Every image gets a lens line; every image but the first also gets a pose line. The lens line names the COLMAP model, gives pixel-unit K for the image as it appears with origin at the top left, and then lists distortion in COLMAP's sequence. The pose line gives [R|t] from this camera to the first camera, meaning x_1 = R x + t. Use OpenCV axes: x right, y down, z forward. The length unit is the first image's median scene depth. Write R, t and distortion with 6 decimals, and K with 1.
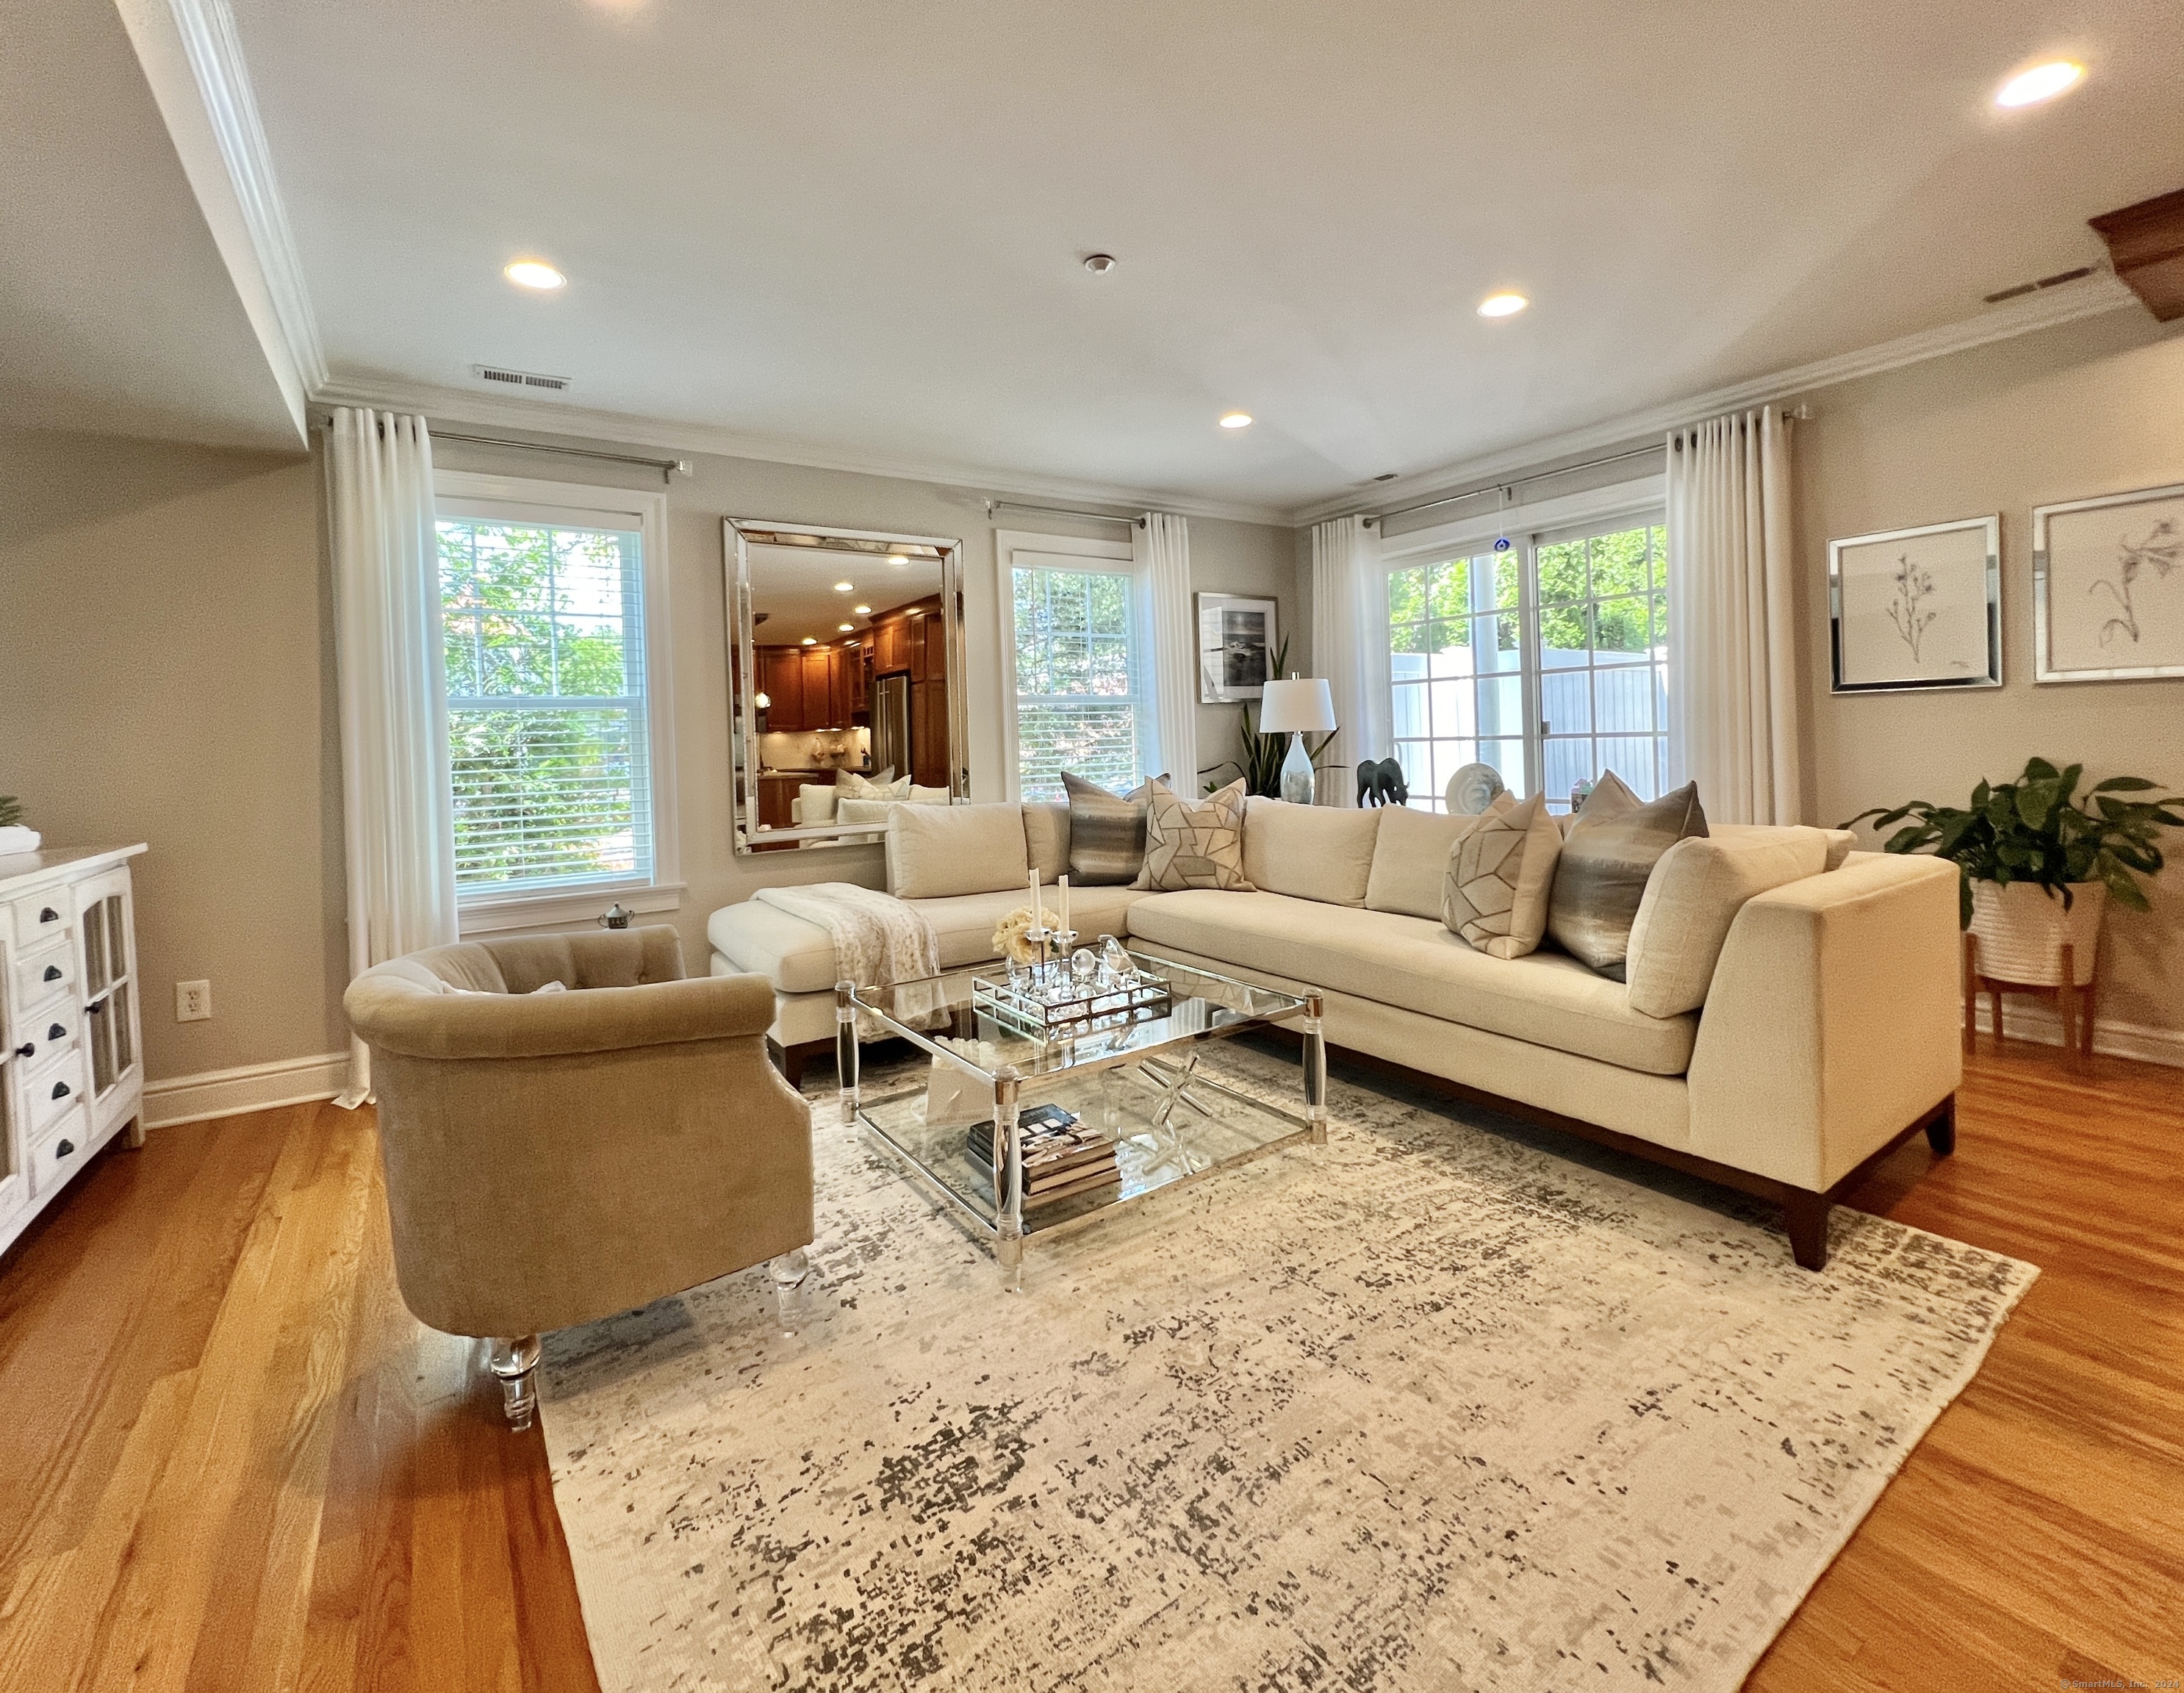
lens RADIAL K [[954.2, 0, 1095.5], [0, 954.2, 750.3], [0, 0, 1]] dist [-0.006803, 0.000975]
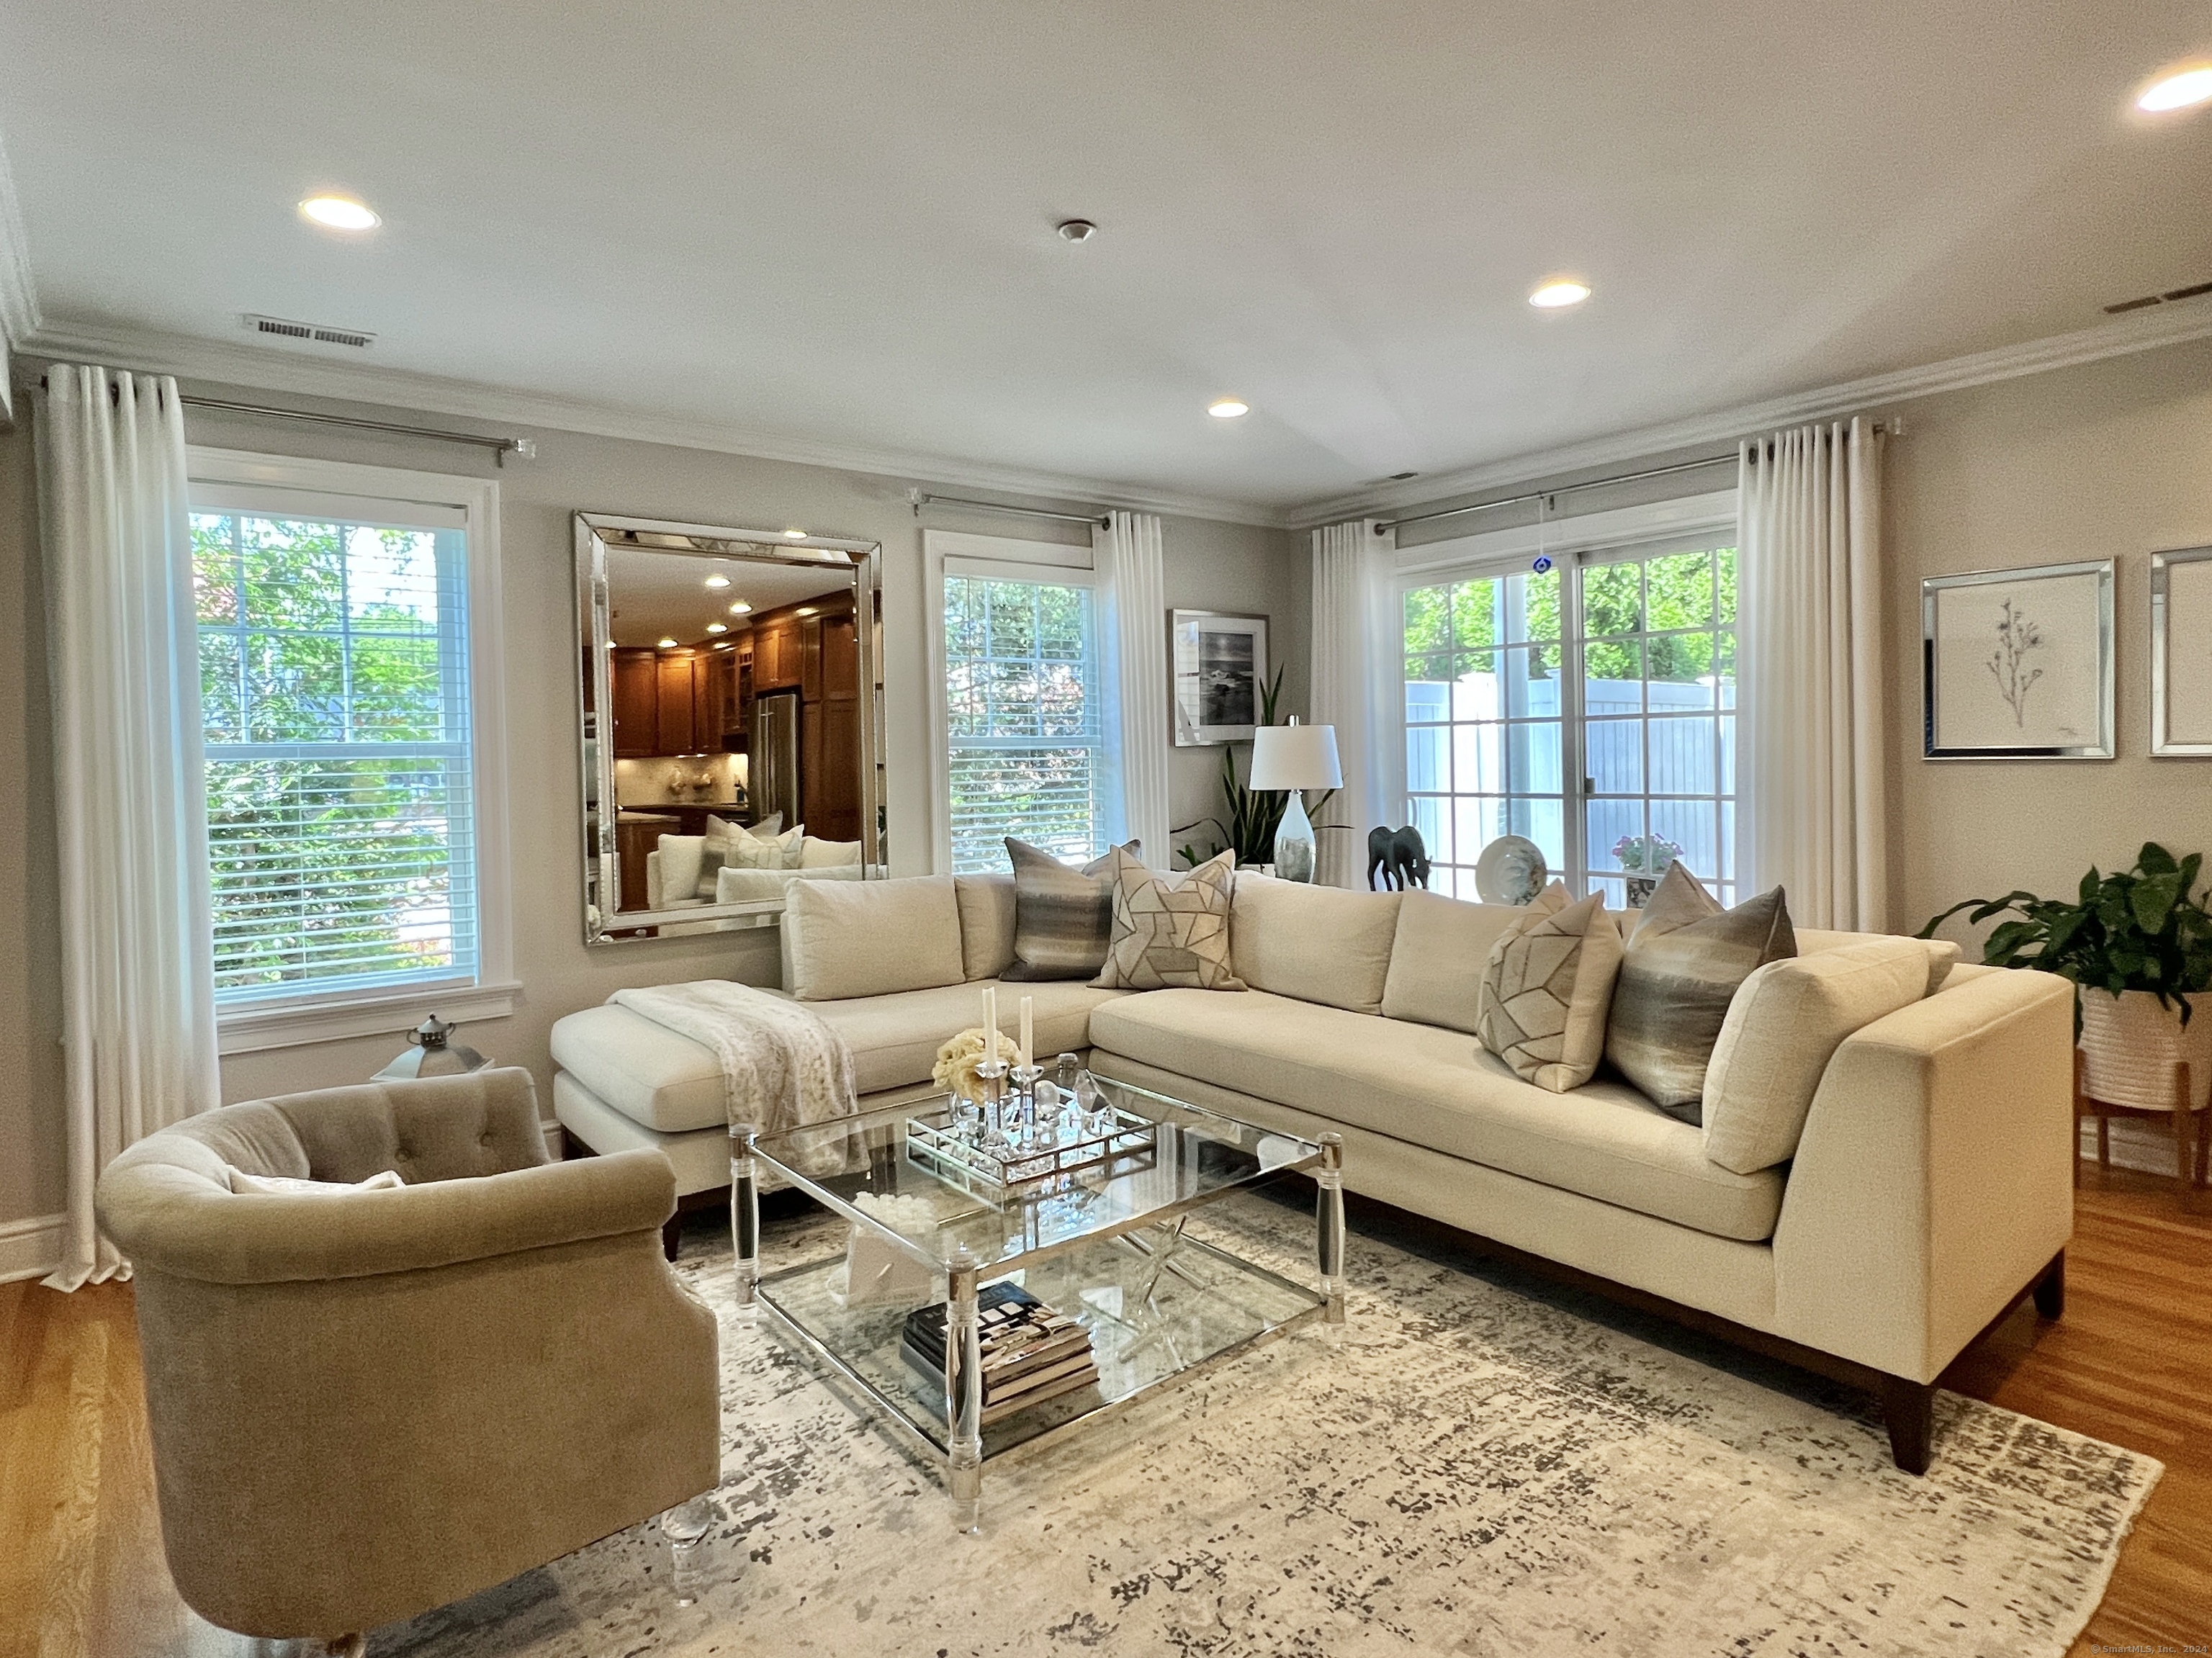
lens RADIAL K [[1189.6, 0, 1113.8], [0, 1189.6, 781.2], [0, 0, 1]] dist [-0.005170, -0.000125]
pose [[0.997086, 0.009747, 0.075662, -0.027961], [-0.010251, 0.999928, 0.006273, -0.042863], [-0.075595, -0.007030, 0.997114, -0.001092]]
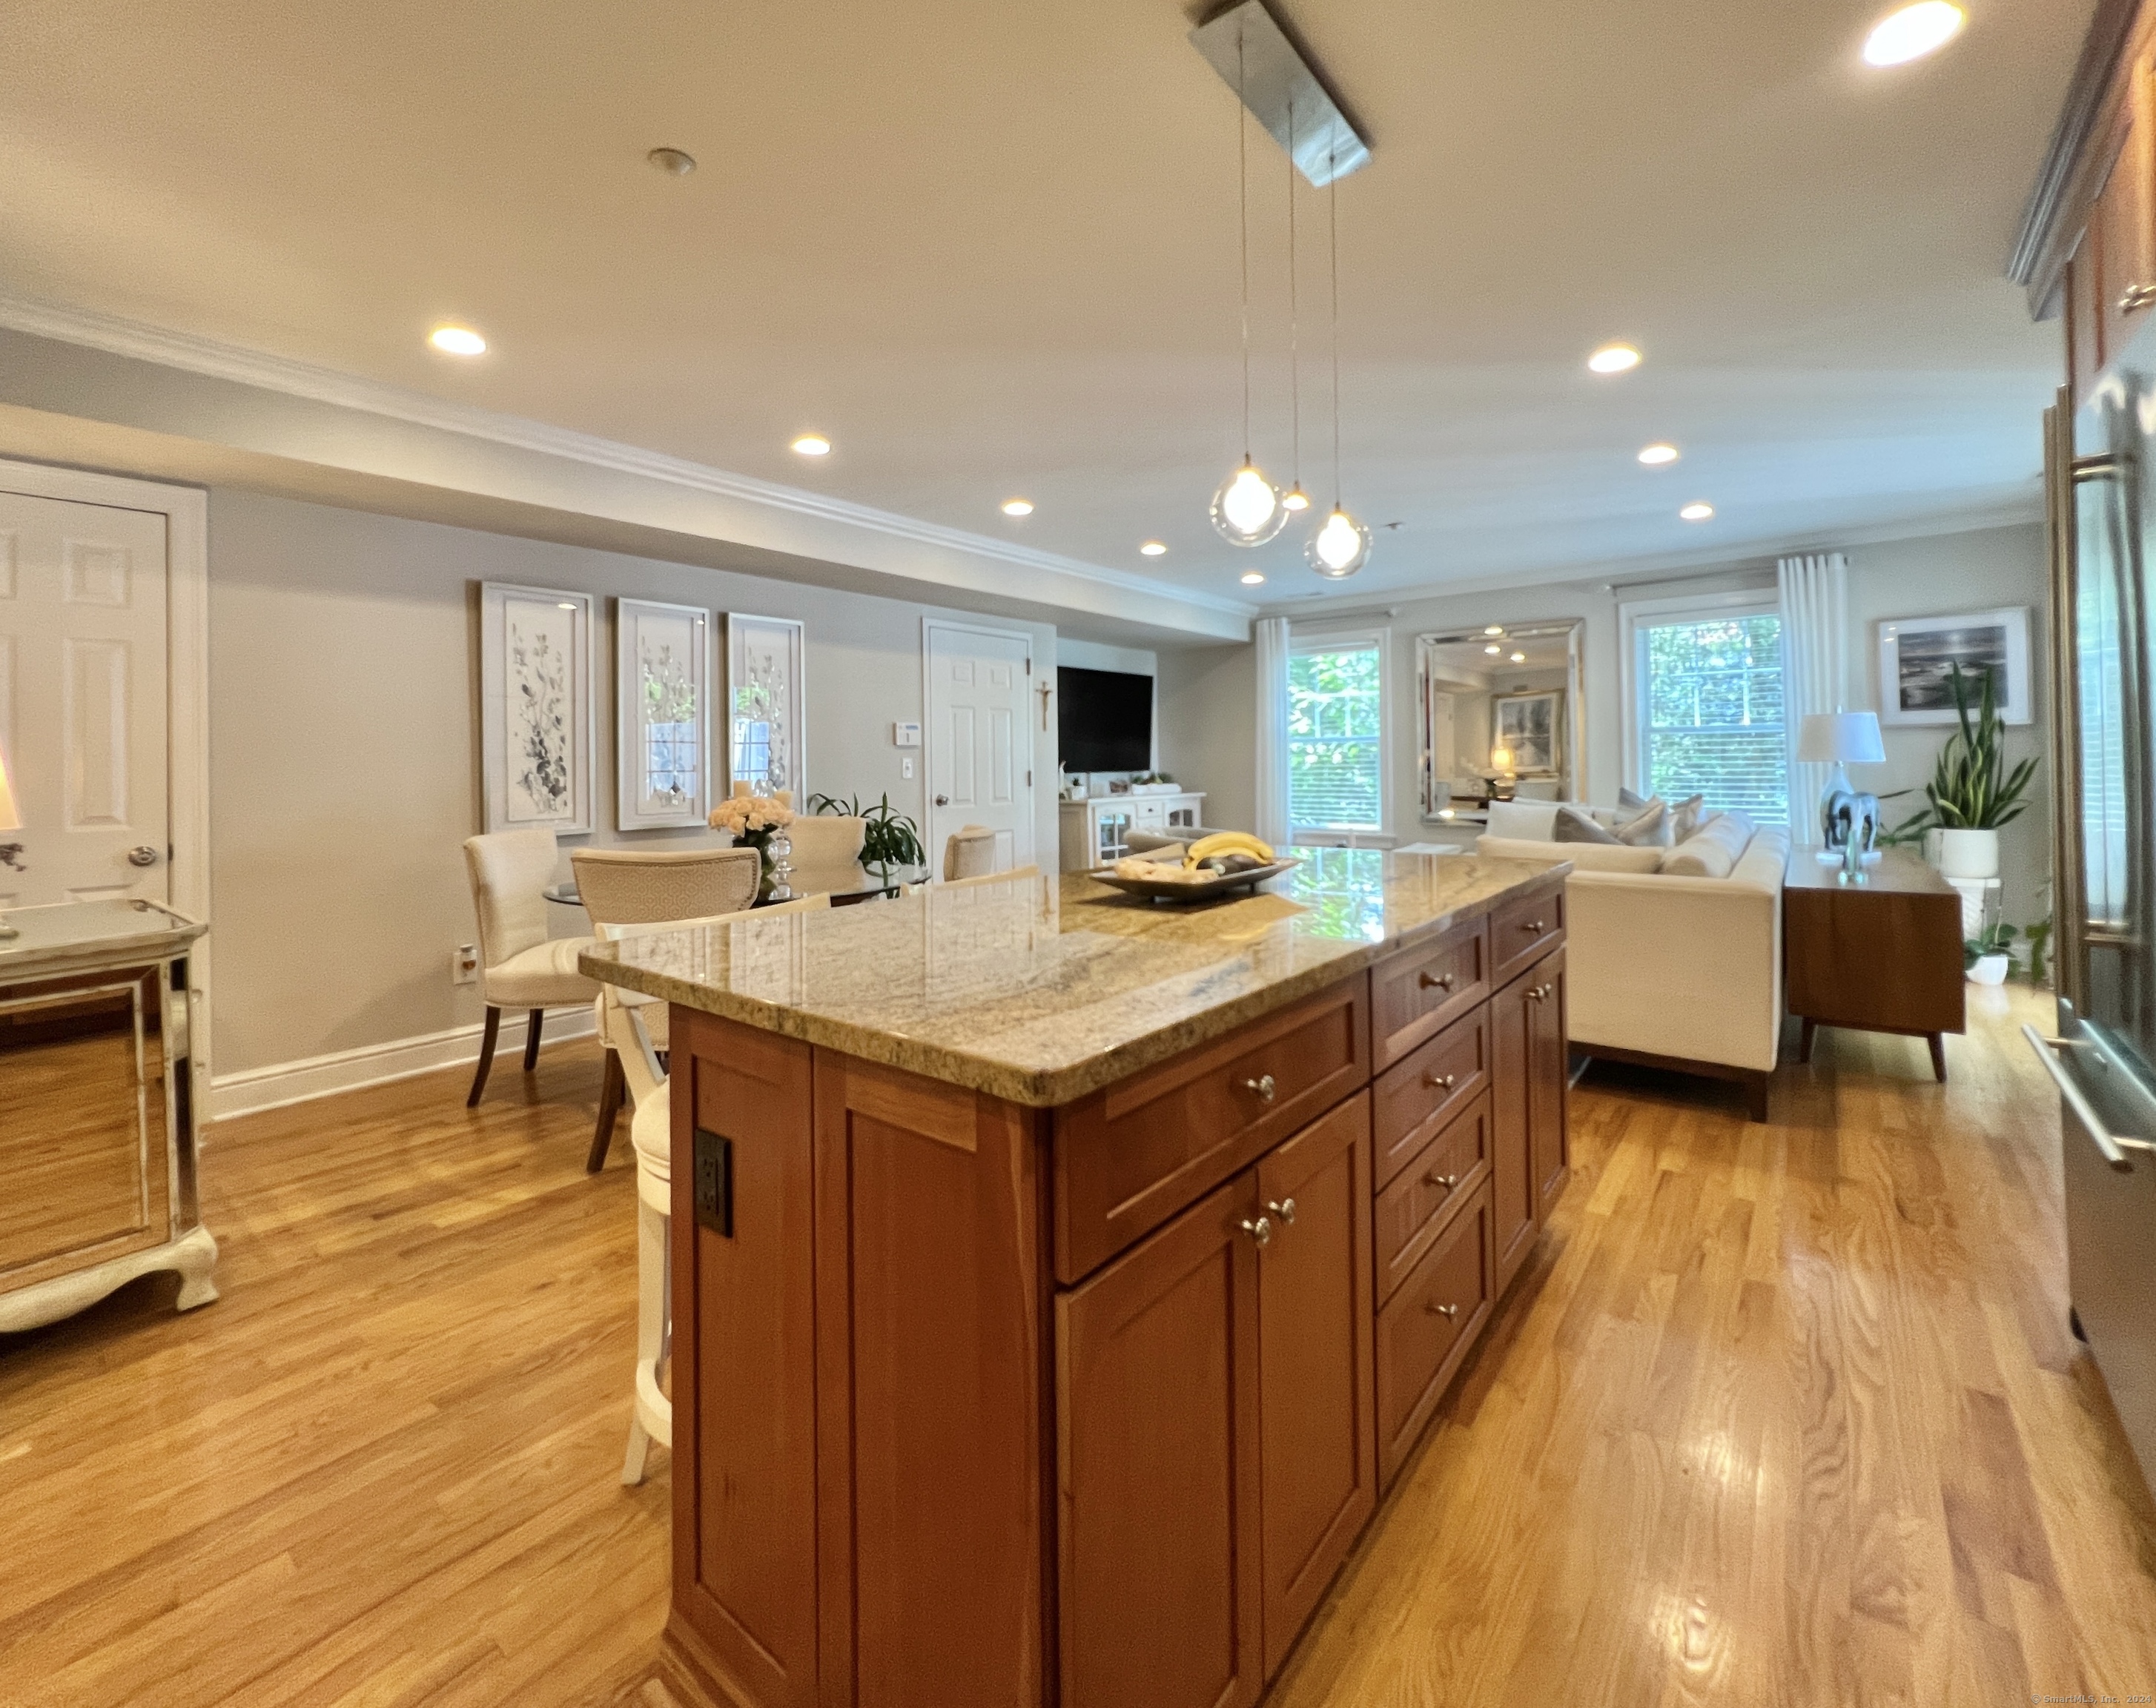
lens RADIAL K [[943.9, 0, 1051.0], [0, 943.9, 758.6], [0, 0, 1]] dist [-0.011585, -0.000193]
pose [[0.278867, 0.023115, -0.960052, 1.350166], [-0.011289, 0.999720, 0.020791, -0.048060], [0.960263, 0.005040, 0.279050, -0.185783]]
